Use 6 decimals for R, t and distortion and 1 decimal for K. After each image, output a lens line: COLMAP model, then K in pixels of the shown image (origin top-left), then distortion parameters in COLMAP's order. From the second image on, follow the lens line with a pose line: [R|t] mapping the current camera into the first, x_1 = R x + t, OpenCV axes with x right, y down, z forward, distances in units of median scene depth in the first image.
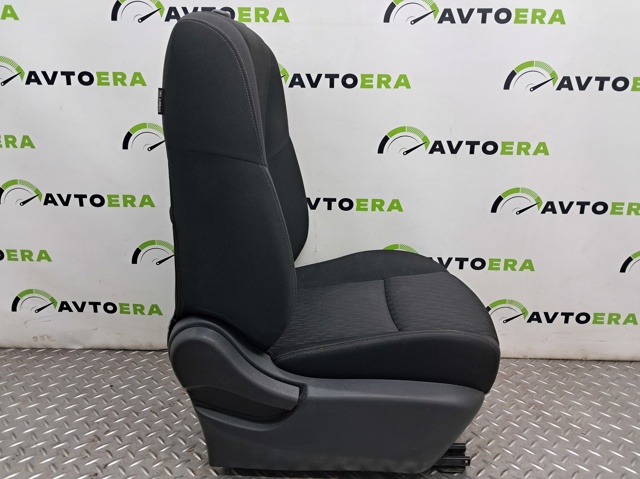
lens RADIAL K [[497.7, 0, 335.8], [0, 497.7, 236.3], [0, 0, 1]] dist [0.046853, -0.006486]
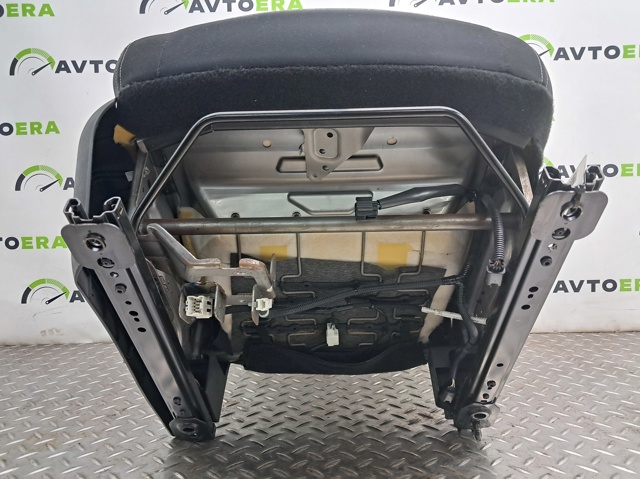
lens RADIAL K [[499.9, 0, 337.8], [0, 499.9, 238.6], [0, 0, 1]] dist [0.043149, -0.001973]
pose [[0.999074, -0.040384, 0.014855, -0.050229], [0.042526, 0.979338, -0.197708, 0.262521], [-0.006564, 0.198157, 0.980148, 0.024456]]
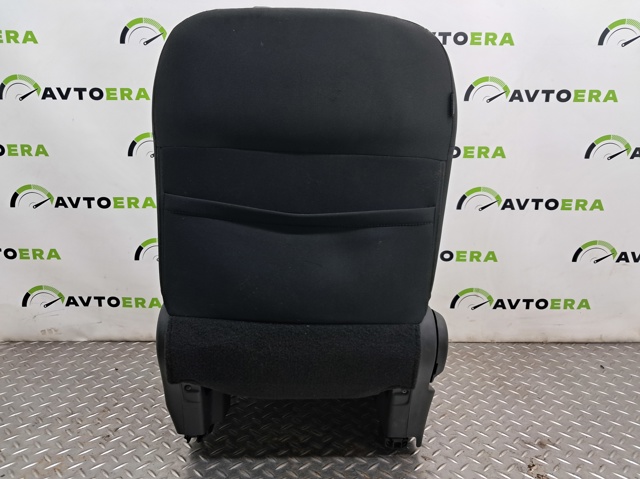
lens RADIAL K [[497.7, 0, 335.8], [0, 497.7, 236.3], [0, 0, 1]] dist [0.046853, -0.006486]
pose [[0.999603, -0.012624, 0.025197, 0.007701], [0.013850, 0.998698, -0.049100, 0.064943], [-0.024544, 0.049429, 0.998476, -0.116116]]
